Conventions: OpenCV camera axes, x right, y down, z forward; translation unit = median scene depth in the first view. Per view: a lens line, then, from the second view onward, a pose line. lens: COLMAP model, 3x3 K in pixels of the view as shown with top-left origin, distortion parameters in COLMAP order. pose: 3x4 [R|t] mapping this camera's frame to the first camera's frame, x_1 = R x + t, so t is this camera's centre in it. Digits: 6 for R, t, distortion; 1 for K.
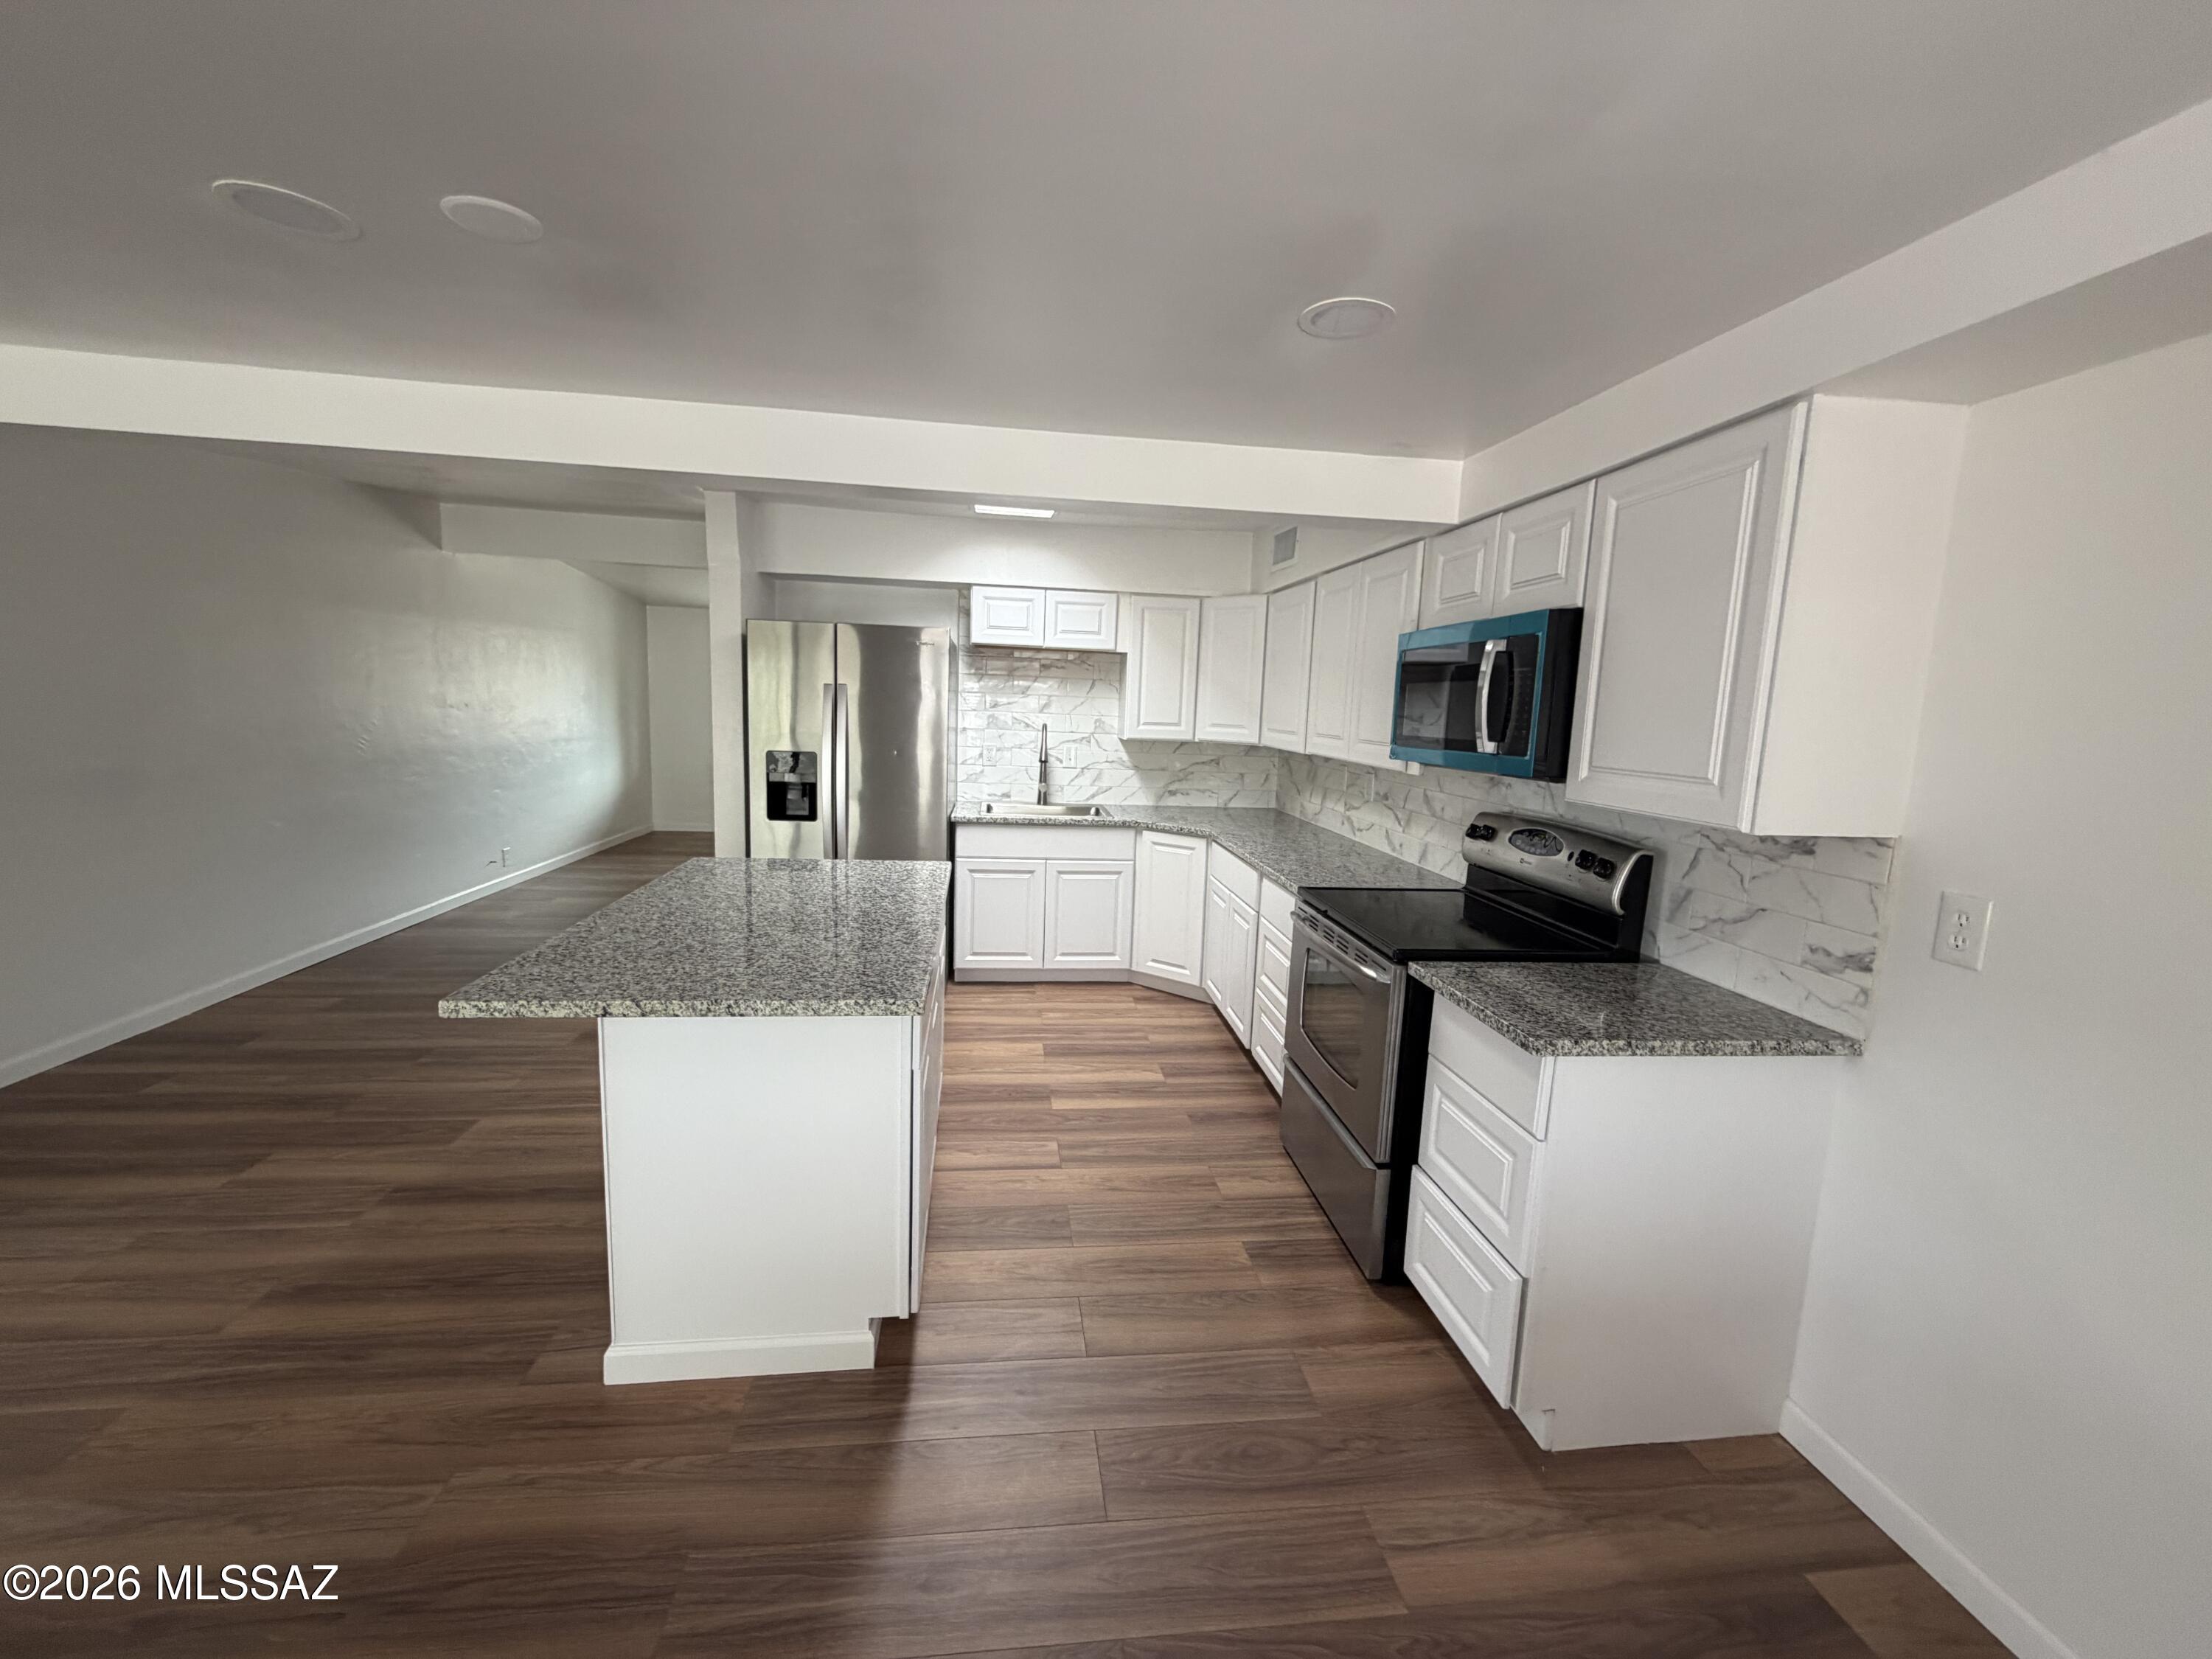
lens RADIAL K [[884.1, 0, 1092.5], [0, 884.1, 826.4], [0, 0, 1]] dist [0.000181, 0.000061]
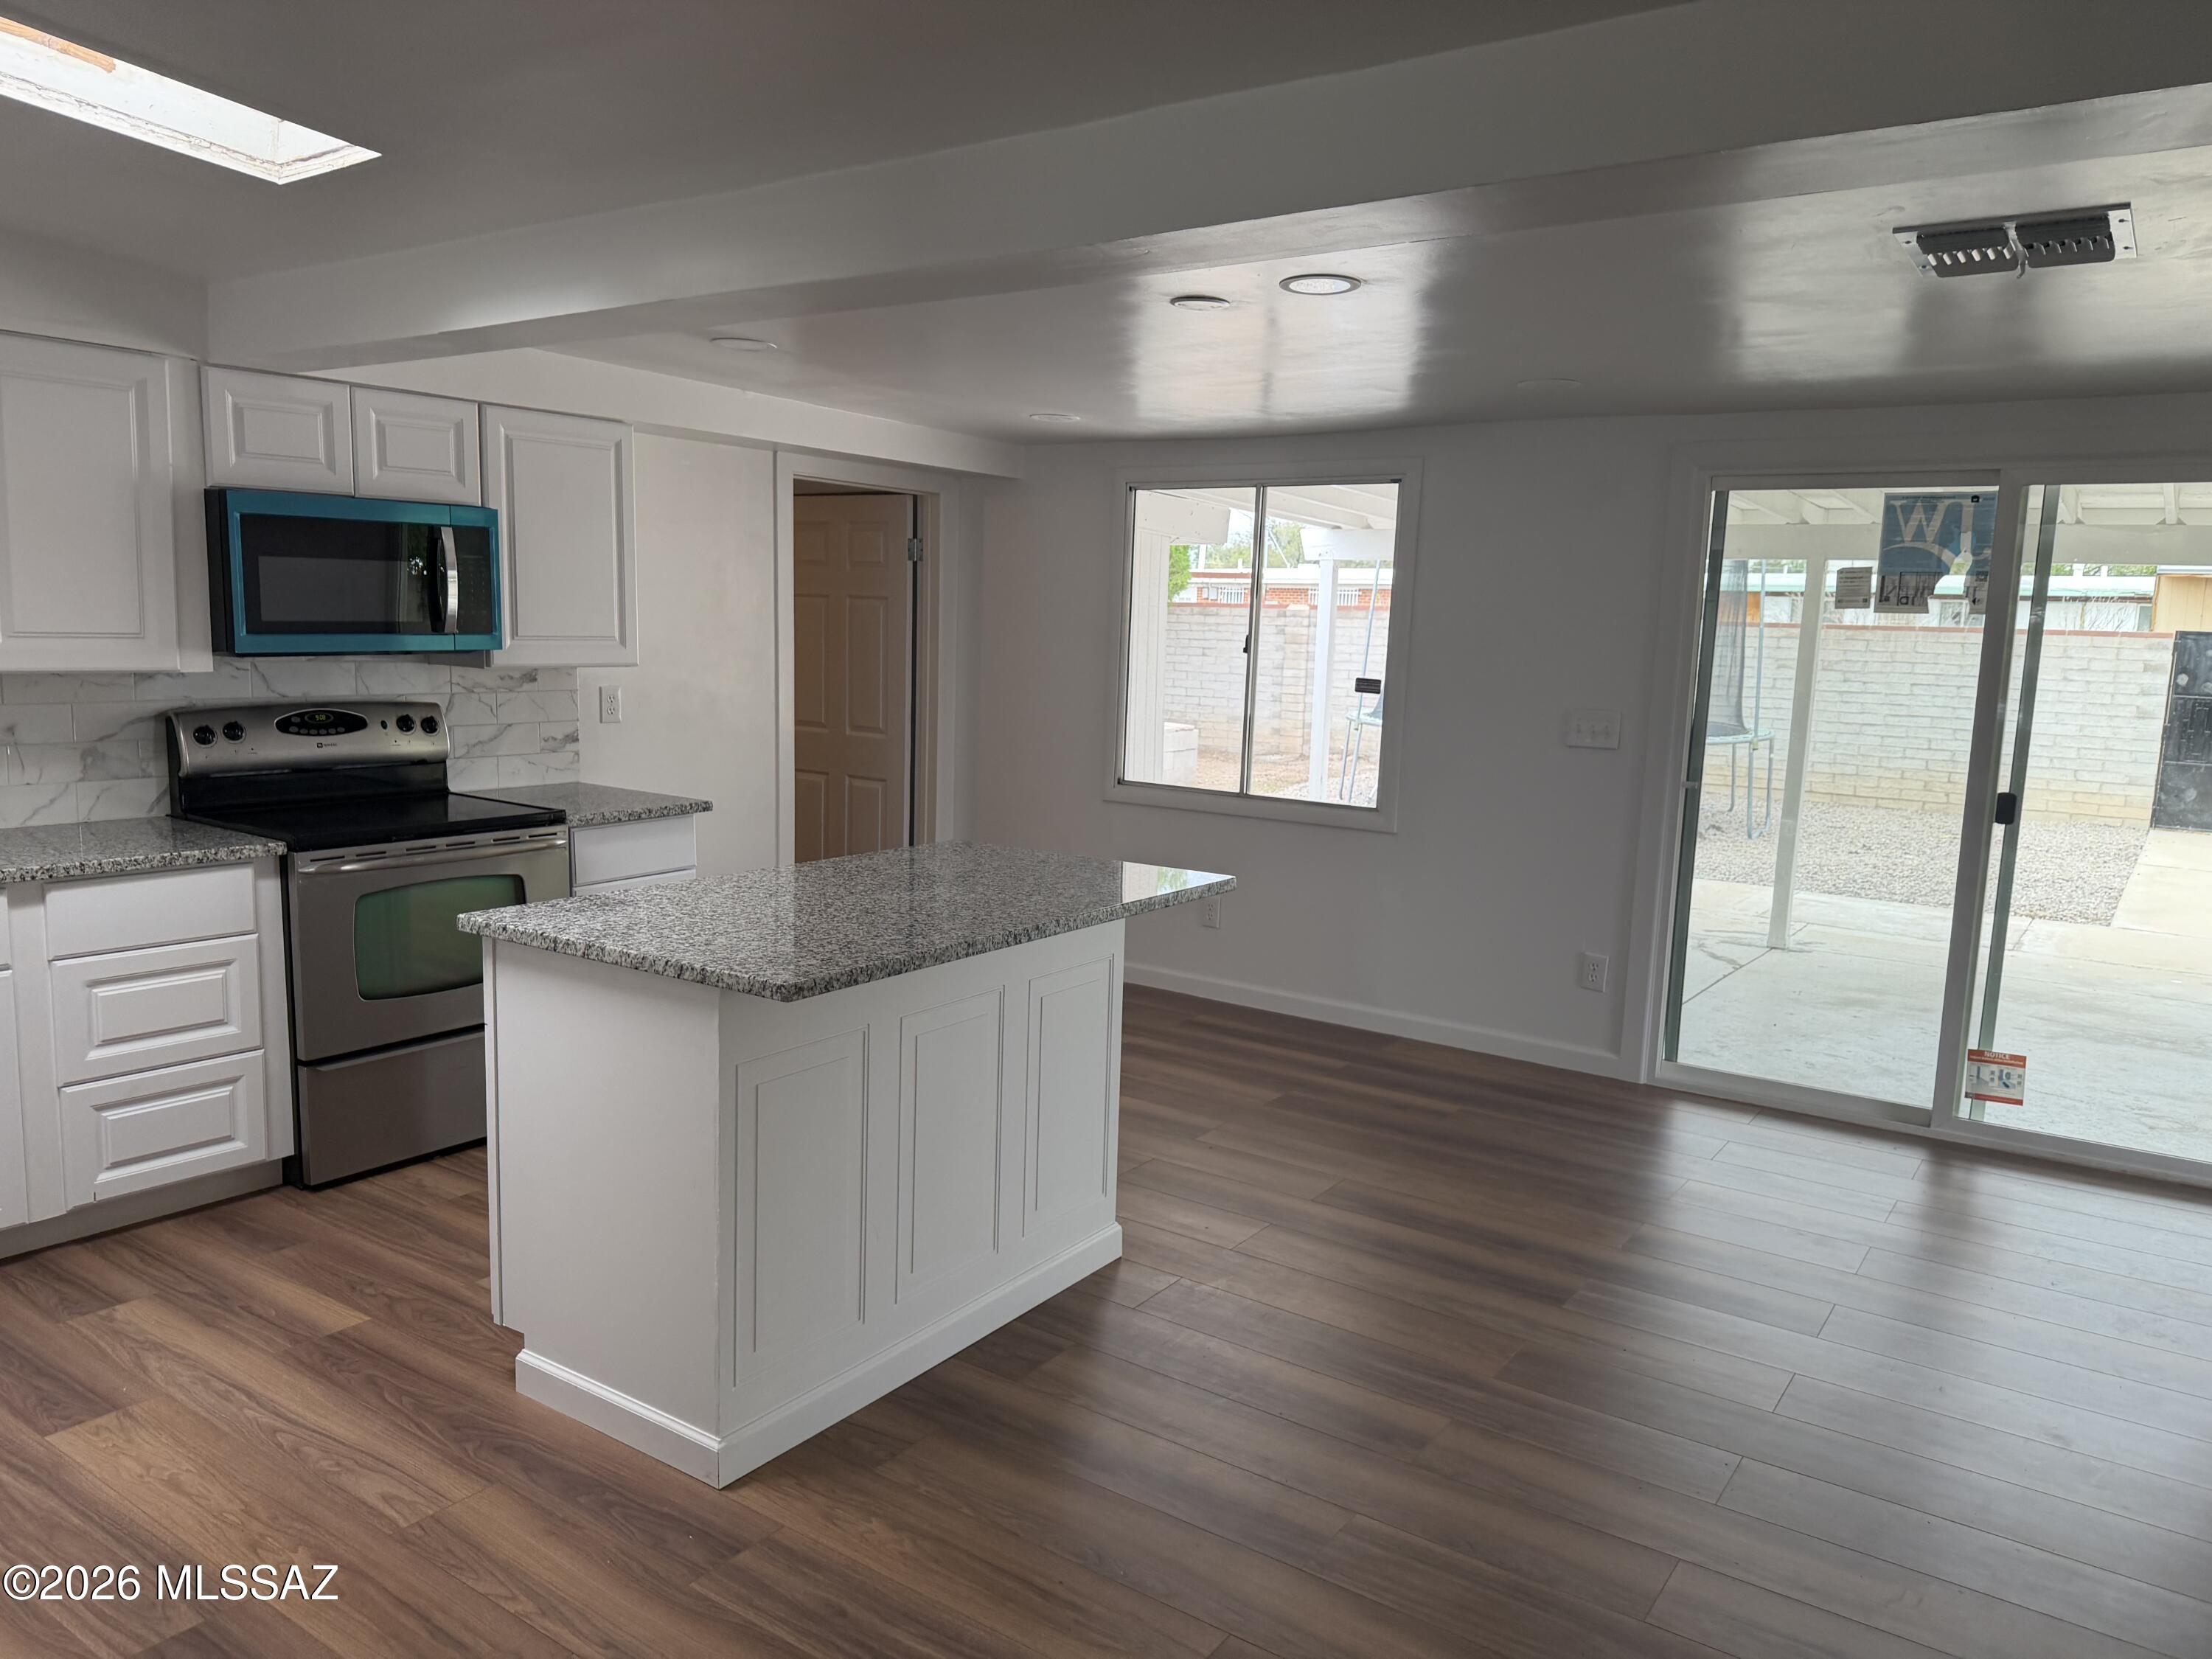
lens RADIAL K [[1552.5, 0, 1098.3], [0, 1552.5, 839.3], [0, 0, 1]] dist [0.107196, -0.177684]
pose [[-0.743573, -0.154781, 0.650494, -1.574539], [0.035087, 0.962467, 0.269121, -0.364698], [-0.667734, 0.222935, -0.710234, 2.101215]]
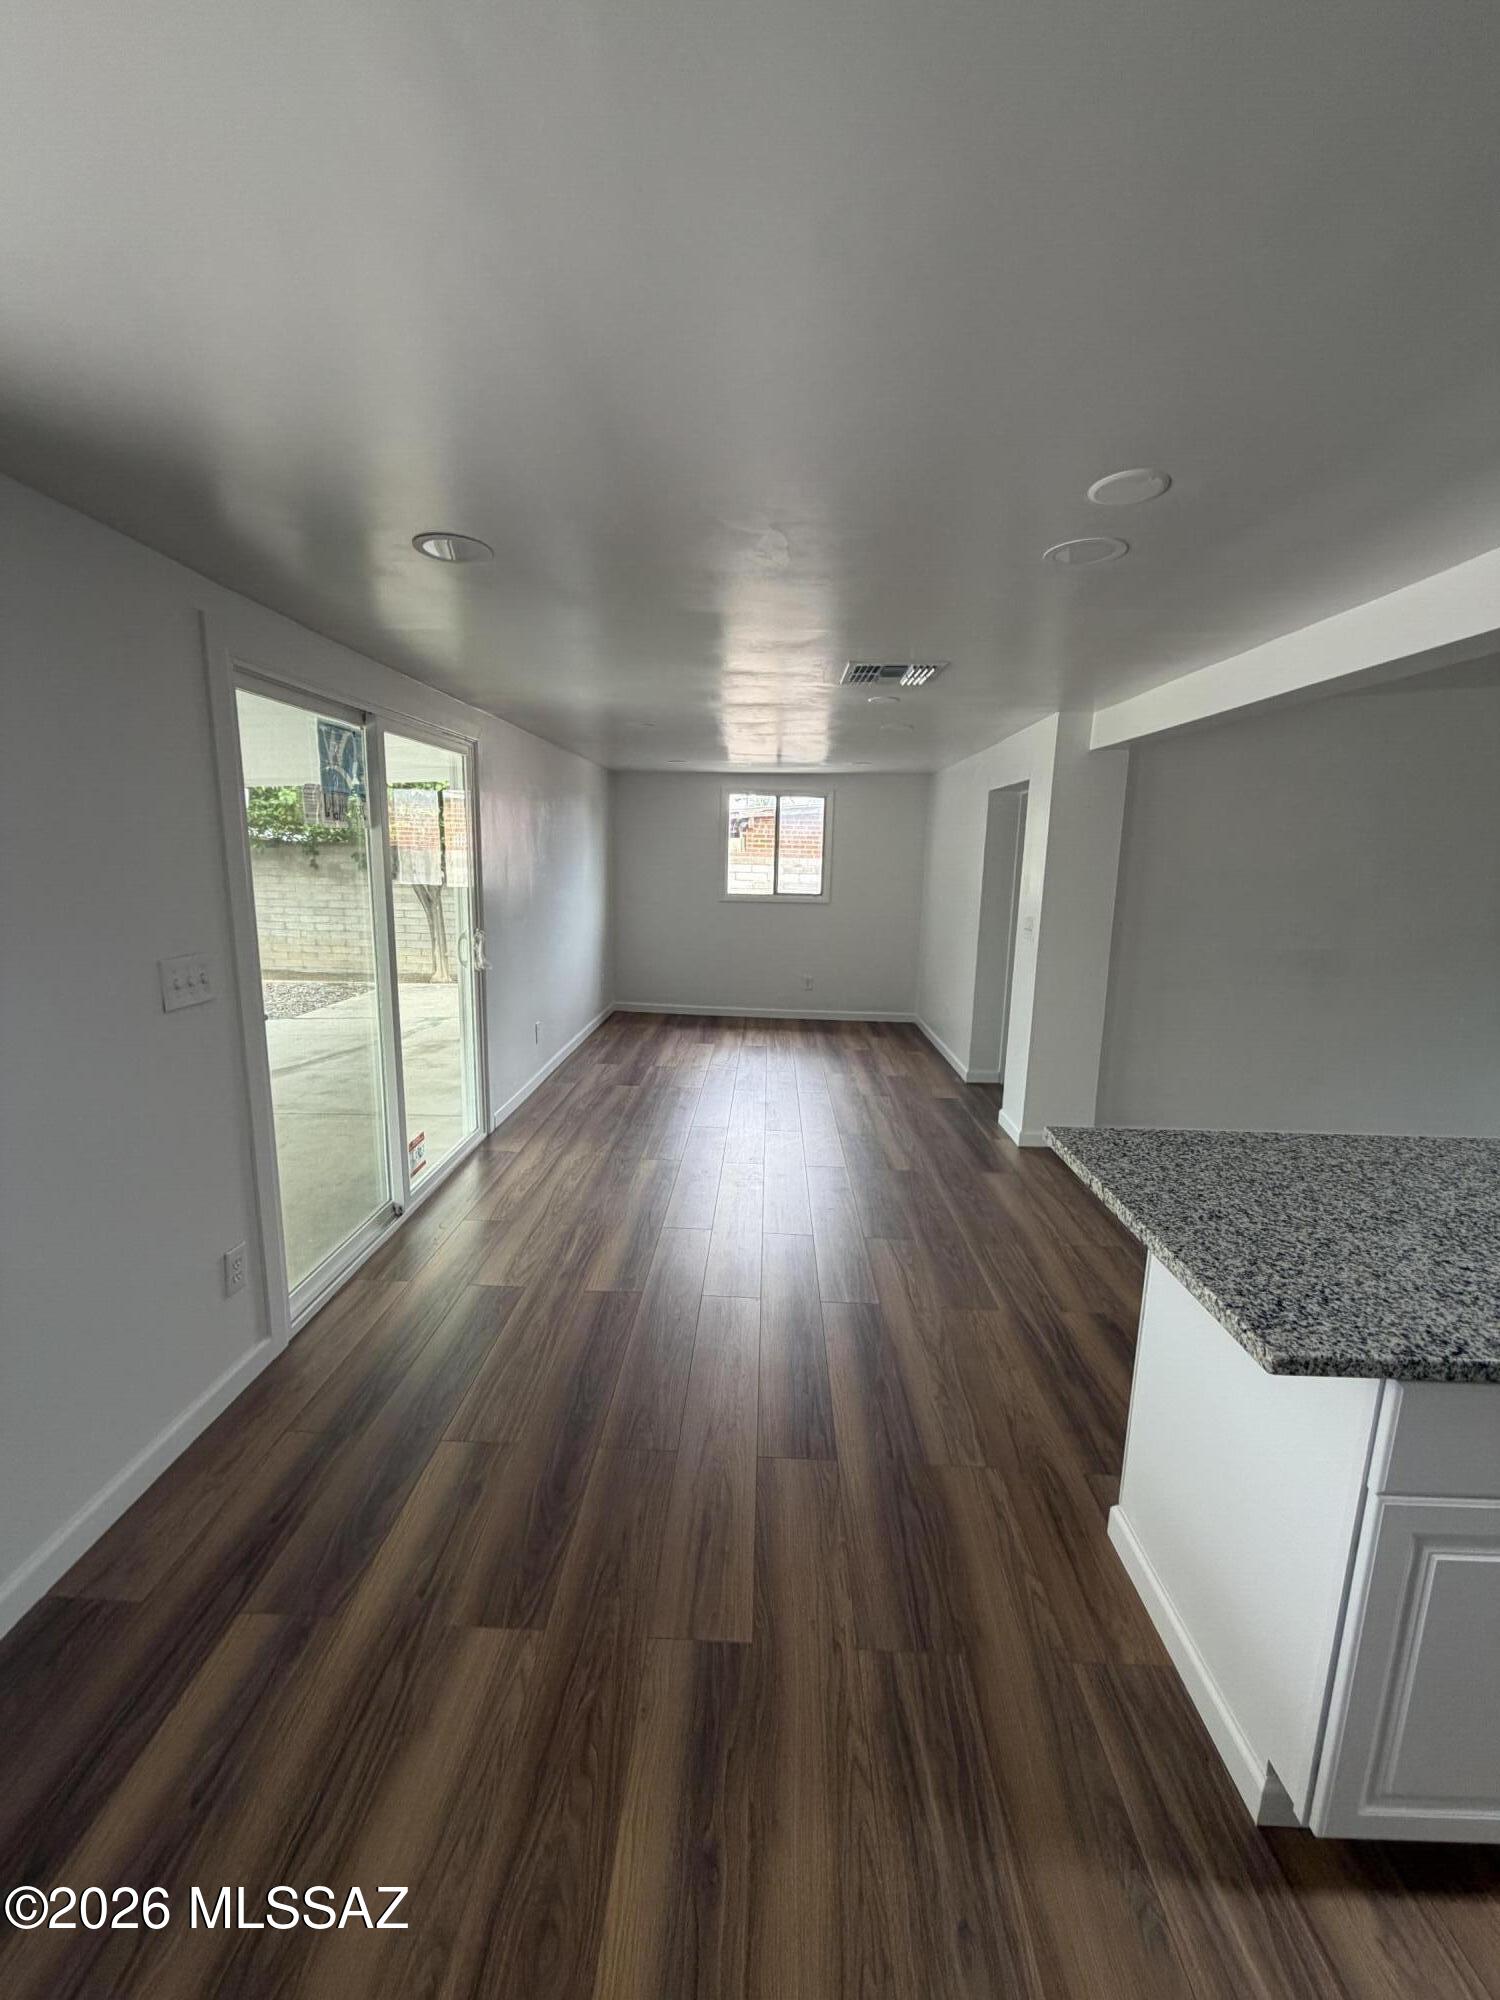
lens RADIAL K [[796.5, 0, 751.0], [0, 796.5, 996.3], [0, 0, 1]] dist [-0.000200, 0.000104]
pose [[-0.139038, 0.135198, -0.981015, 0.342758], [-0.168310, 0.972998, 0.157947, -0.077983], [0.975879, 0.187076, -0.112529, 0.517871]]
